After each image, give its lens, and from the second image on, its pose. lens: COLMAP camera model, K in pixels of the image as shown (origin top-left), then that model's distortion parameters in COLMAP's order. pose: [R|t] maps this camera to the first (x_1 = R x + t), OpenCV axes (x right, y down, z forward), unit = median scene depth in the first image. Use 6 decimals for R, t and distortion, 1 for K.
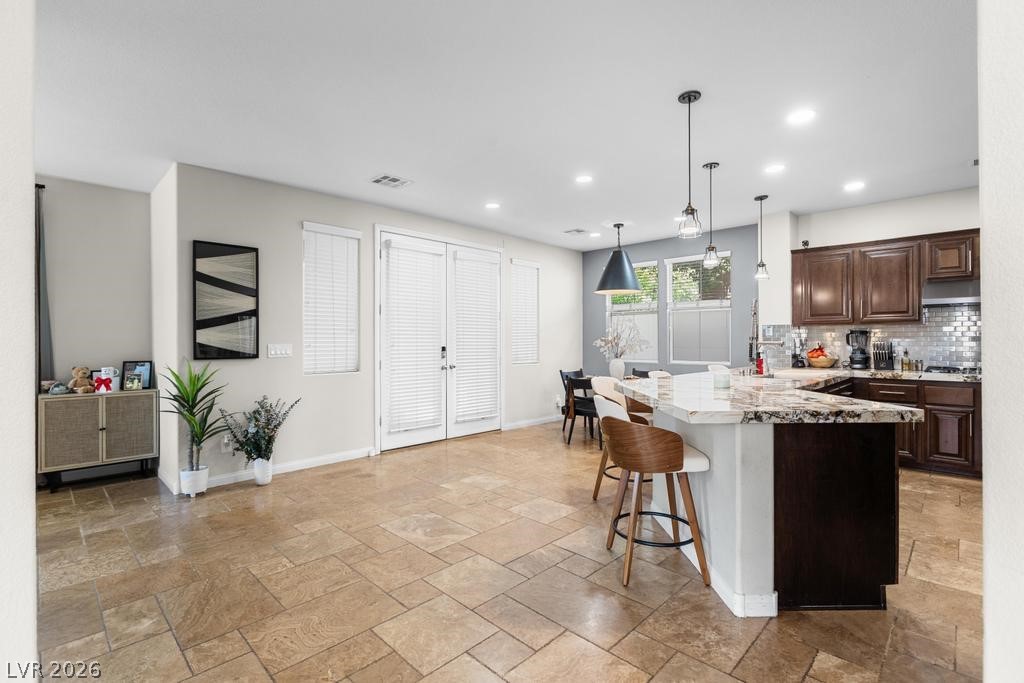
lens RADIAL K [[467.9, 0, 513.4], [0, 467.9, 340.1], [0, 0, 1]] dist [-0.004244, -0.000519]
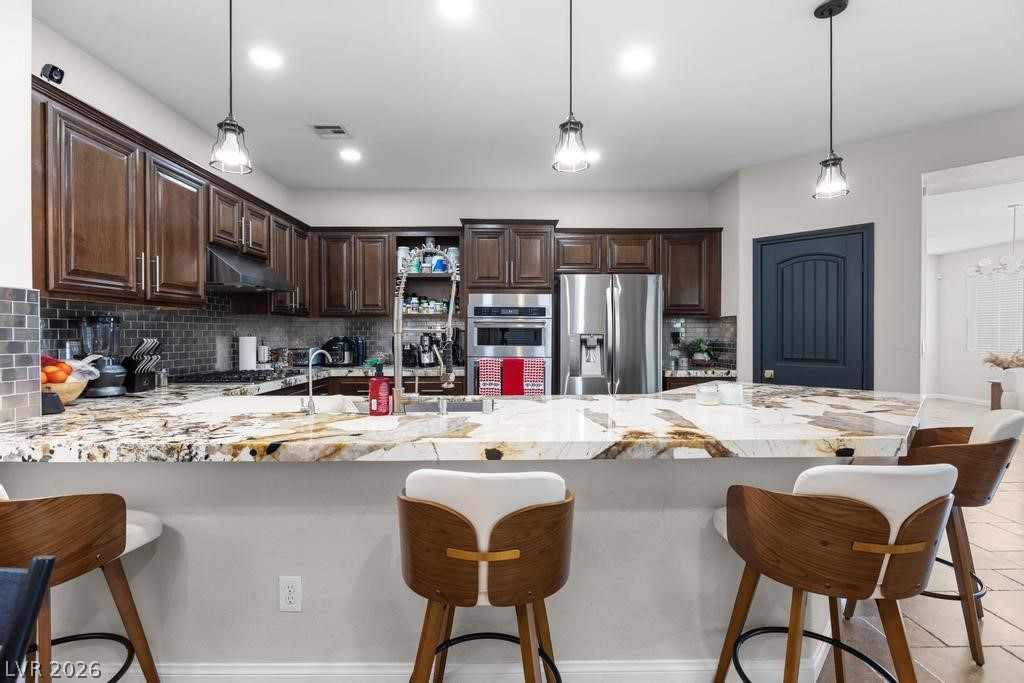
lens RADIAL K [[469.0, 0, 508.8], [0, 469.0, 335.4], [0, 0, 1]] dist [-0.003183, -0.000150]
pose [[-0.705352, -0.000759, 0.708857, 0.121225], [0.001306, 0.999996, 0.002370, -0.001092], [-0.708856, 0.002597, -0.705348, 1.095667]]
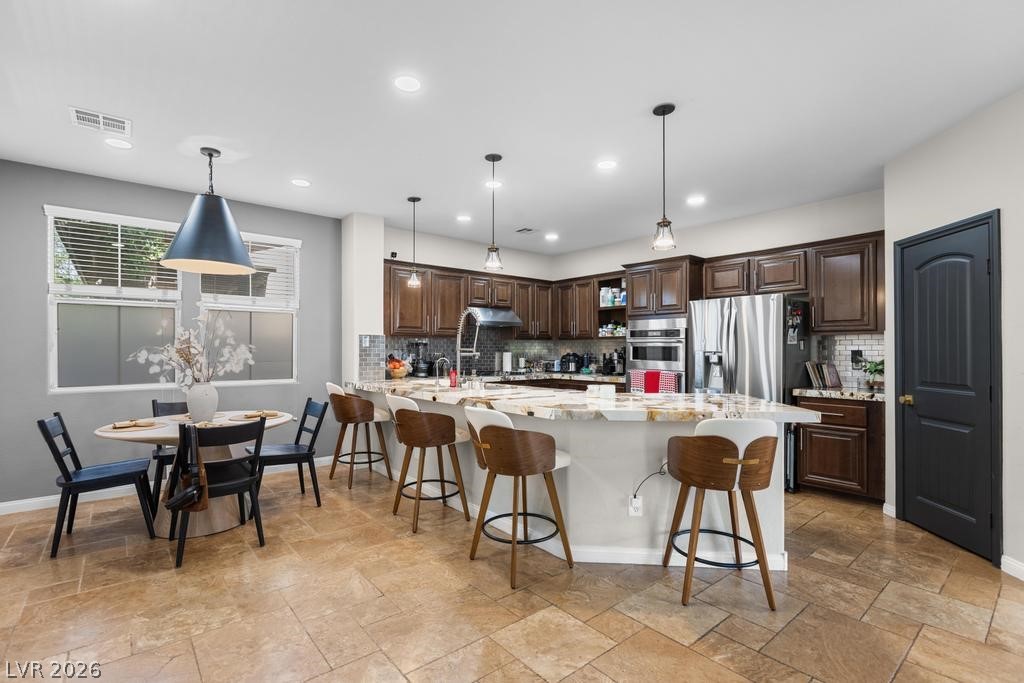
lens RADIAL K [[472.4, 0, 508.5], [0, 472.4, 346.1], [0, 0, 1]] dist [-0.002964, -0.000493]
pose [[0.103863, 0.010632, 0.994535, -0.383954], [-0.002504, 0.999942, -0.010429, -0.001496], [-0.994589, -0.001407, 0.103883, 0.707905]]
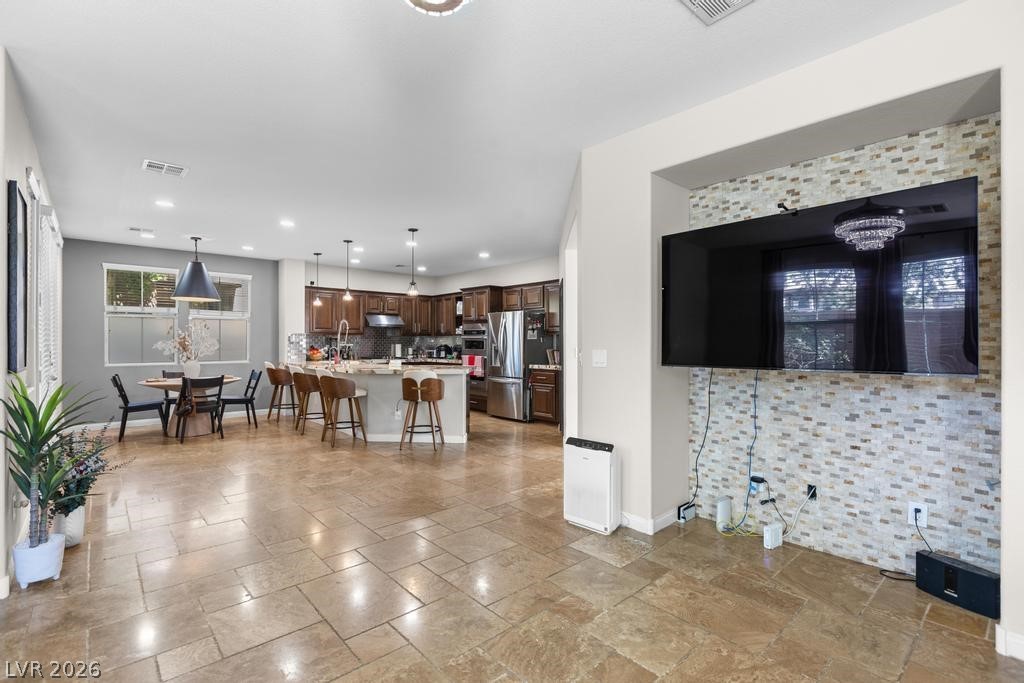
lens RADIAL K [[467.5, 0, 506.7], [0, 467.5, 339.4], [0, 0, 1]] dist [0.000784, 0.000084]
pose [[0.072848, 0.009590, 0.997297, -0.999898], [-0.002143, 0.999953, -0.009459, -0.000493], [-0.997341, -0.001448, 0.072865, 0.239448]]
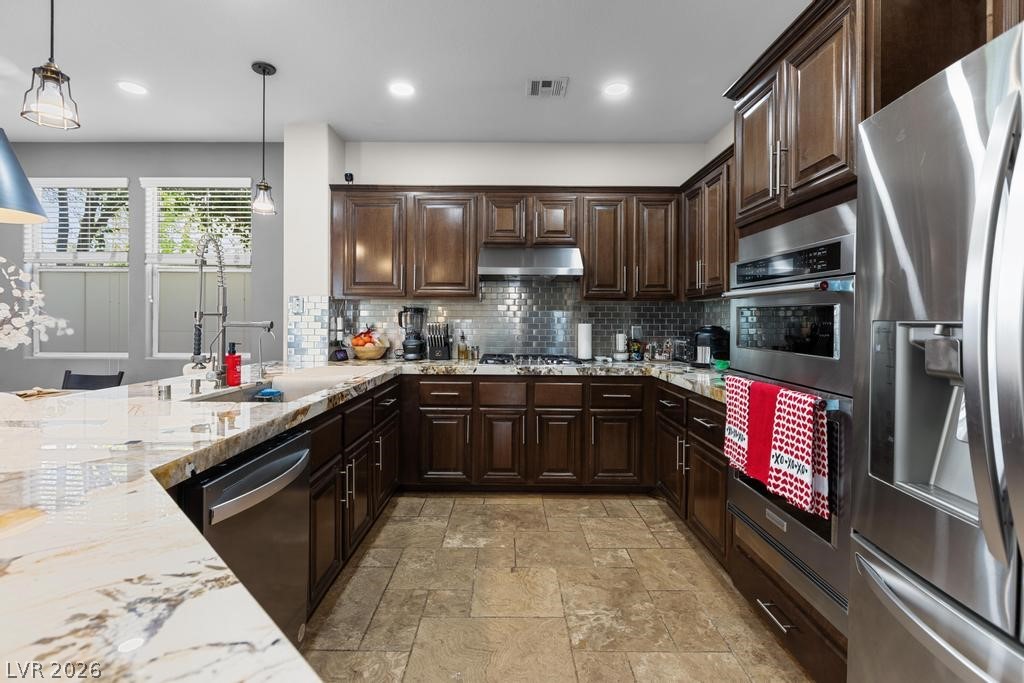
lens RADIAL K [[473.8, 0, 508.2], [0, 473.8, 321.6], [0, 0, 1]] dist [-0.001698, -0.000073]
pose [[0.717912, 0.004252, 0.696121, 0.342083], [-0.007905, 0.999967, 0.002045, -0.001095], [-0.696089, -0.006971, 0.717922, 0.375180]]
